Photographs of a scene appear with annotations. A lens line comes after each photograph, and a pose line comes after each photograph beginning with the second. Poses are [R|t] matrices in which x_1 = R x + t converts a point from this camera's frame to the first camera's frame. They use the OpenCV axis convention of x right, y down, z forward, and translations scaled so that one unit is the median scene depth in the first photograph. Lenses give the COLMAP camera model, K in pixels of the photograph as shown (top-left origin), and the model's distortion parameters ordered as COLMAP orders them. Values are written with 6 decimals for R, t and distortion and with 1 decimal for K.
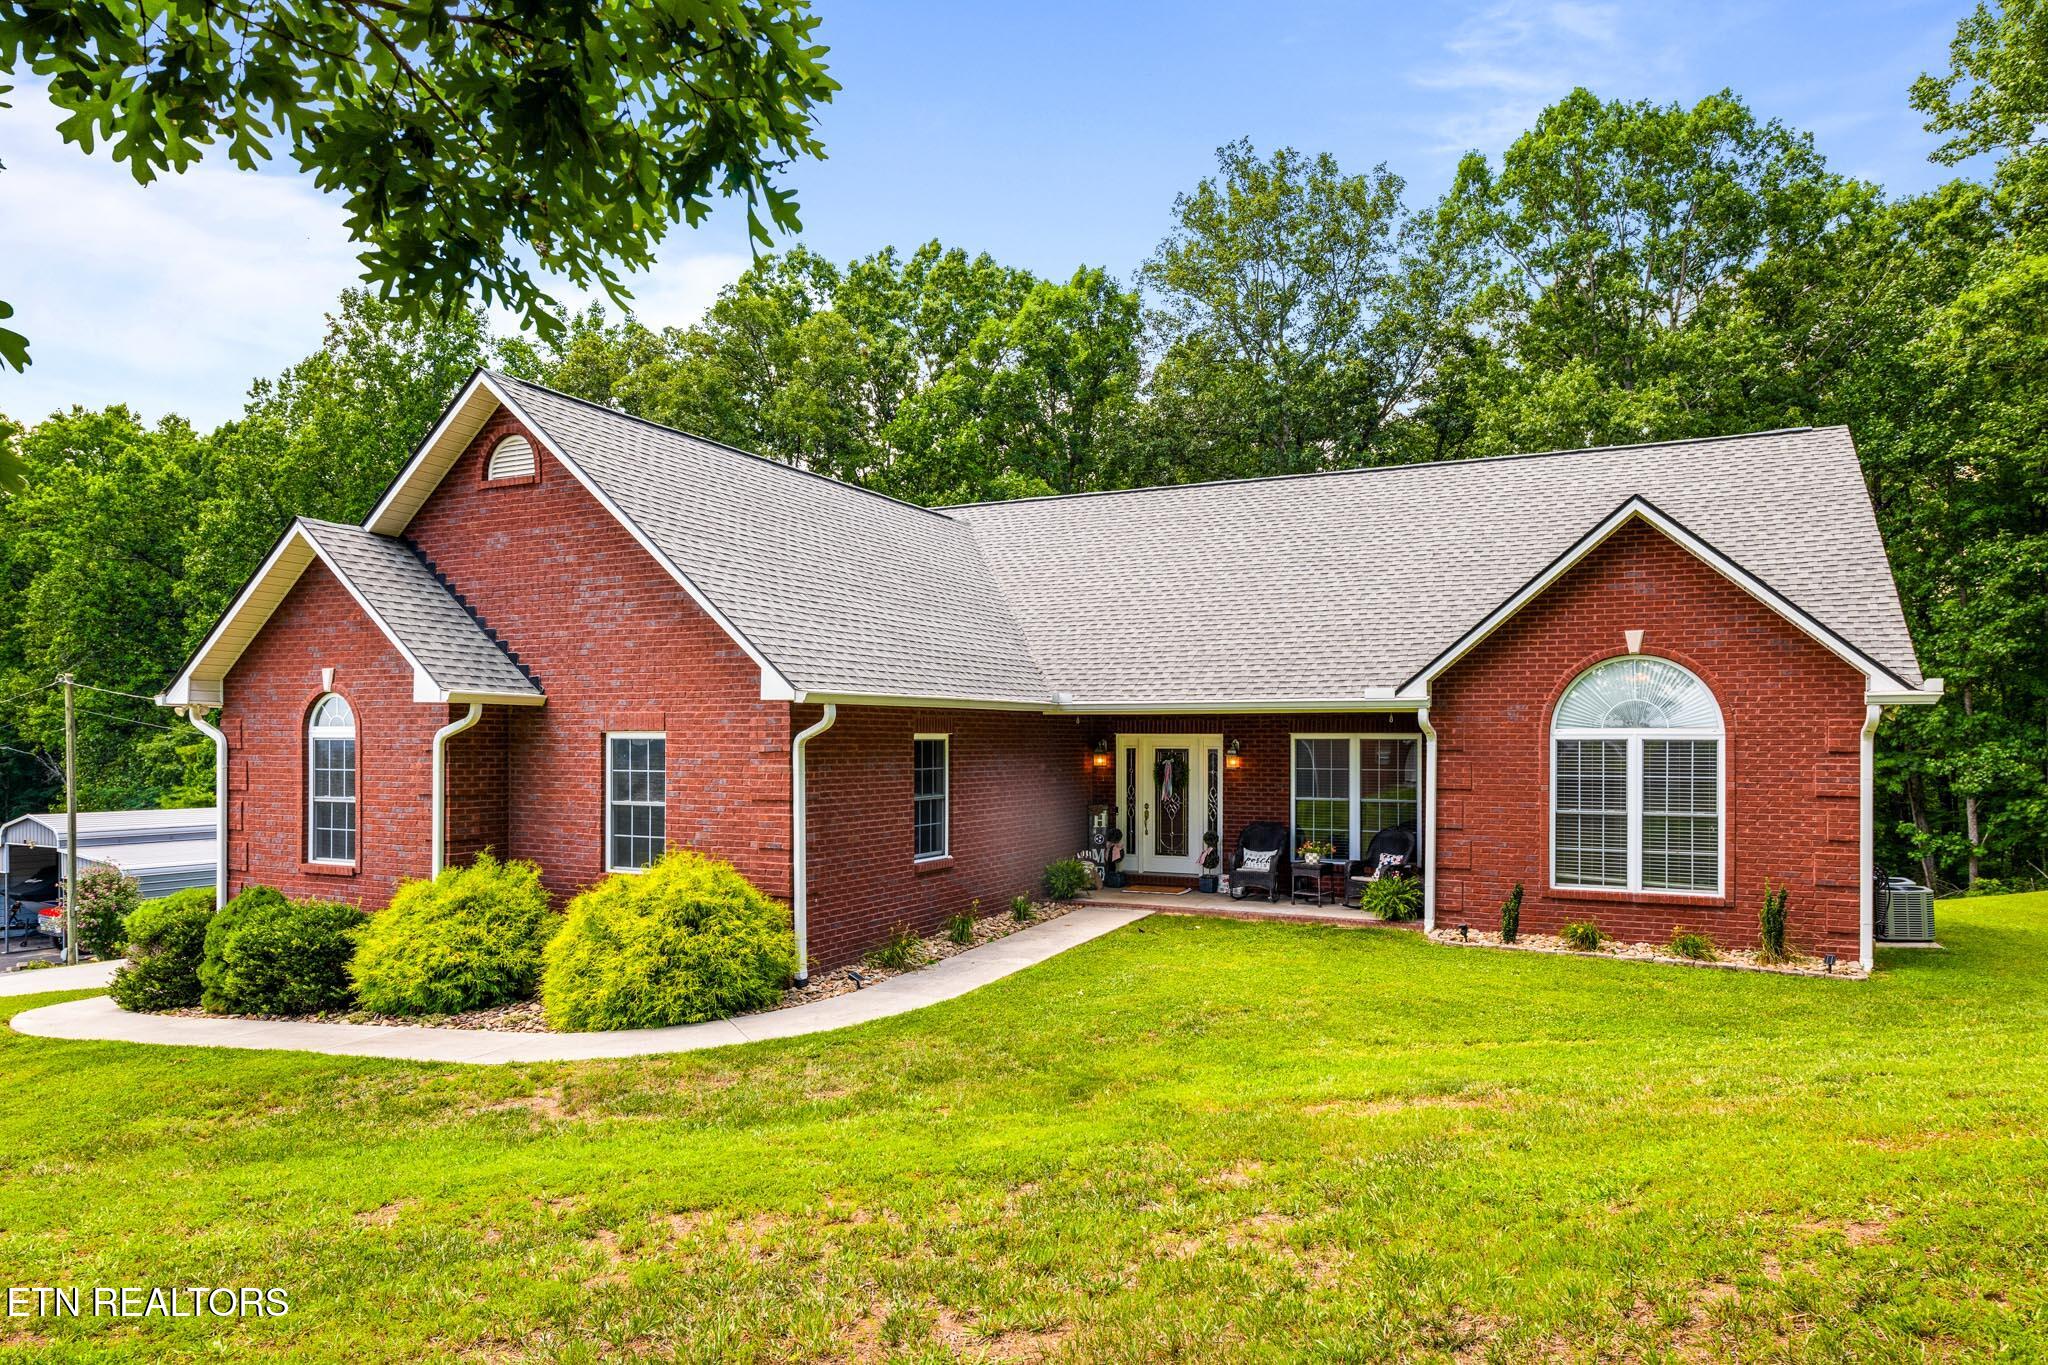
lens RADIAL K [[1271.4, 0, 1024.0], [0, 1271.4, 682.5], [0, 0, 1]] dist [-0.001278, -0.000704]
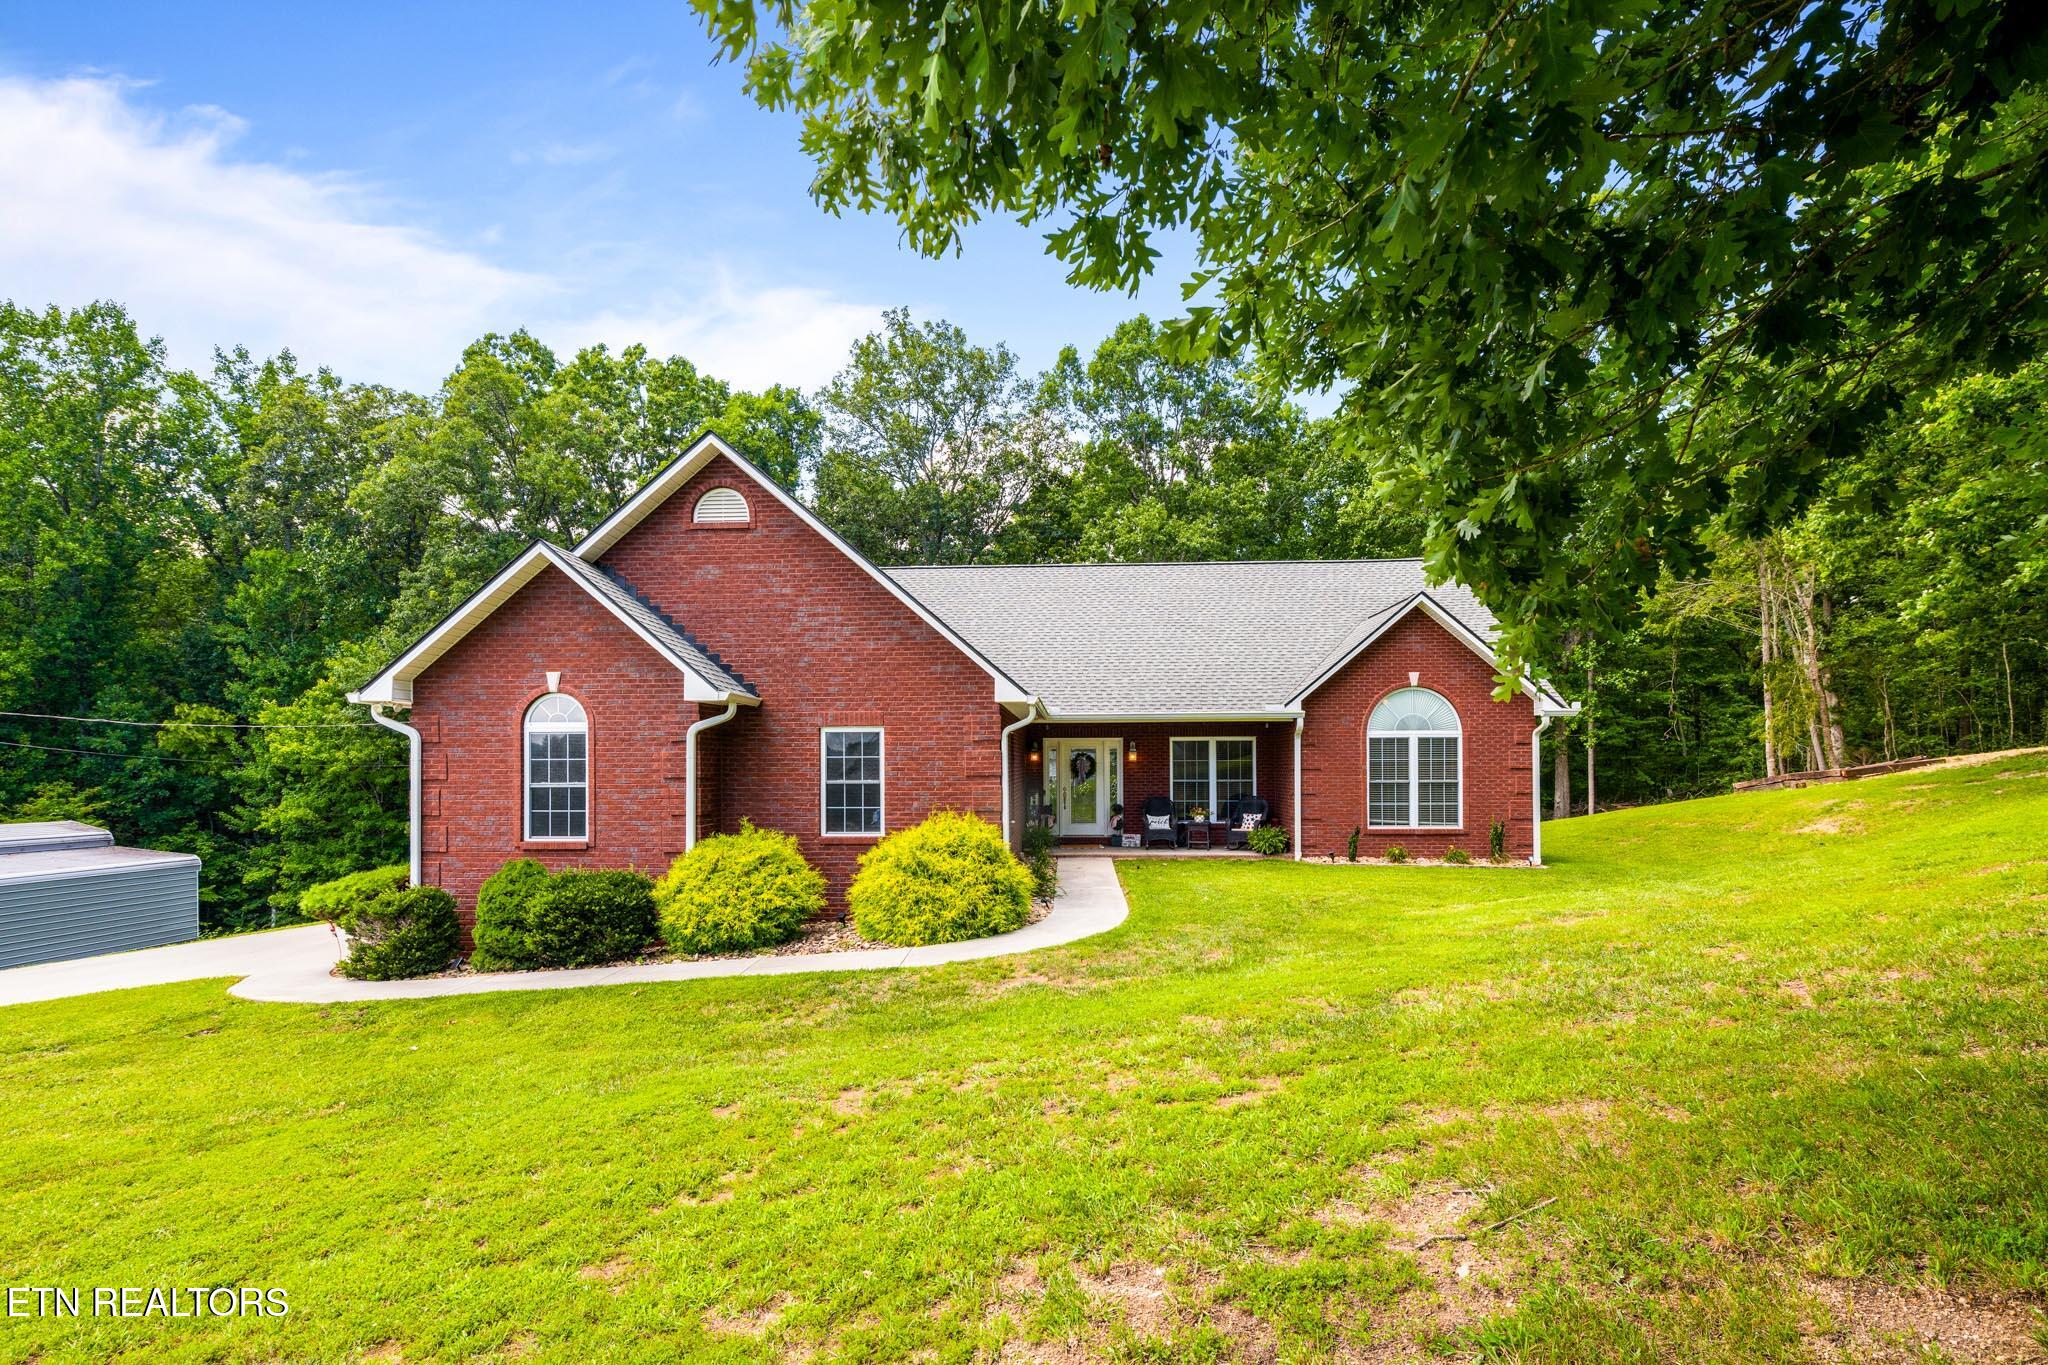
lens RADIAL K [[983.7, 0, 1023.7], [0, 983.7, 710.3], [0, 0, 1]] dist [-0.000607, -0.000271]
pose [[0.920414, 0.014061, 0.390692, -0.497143], [-0.010681, 0.999884, -0.010824, 0.028546], [-0.390799, 0.005790, 0.920458, 0.005984]]
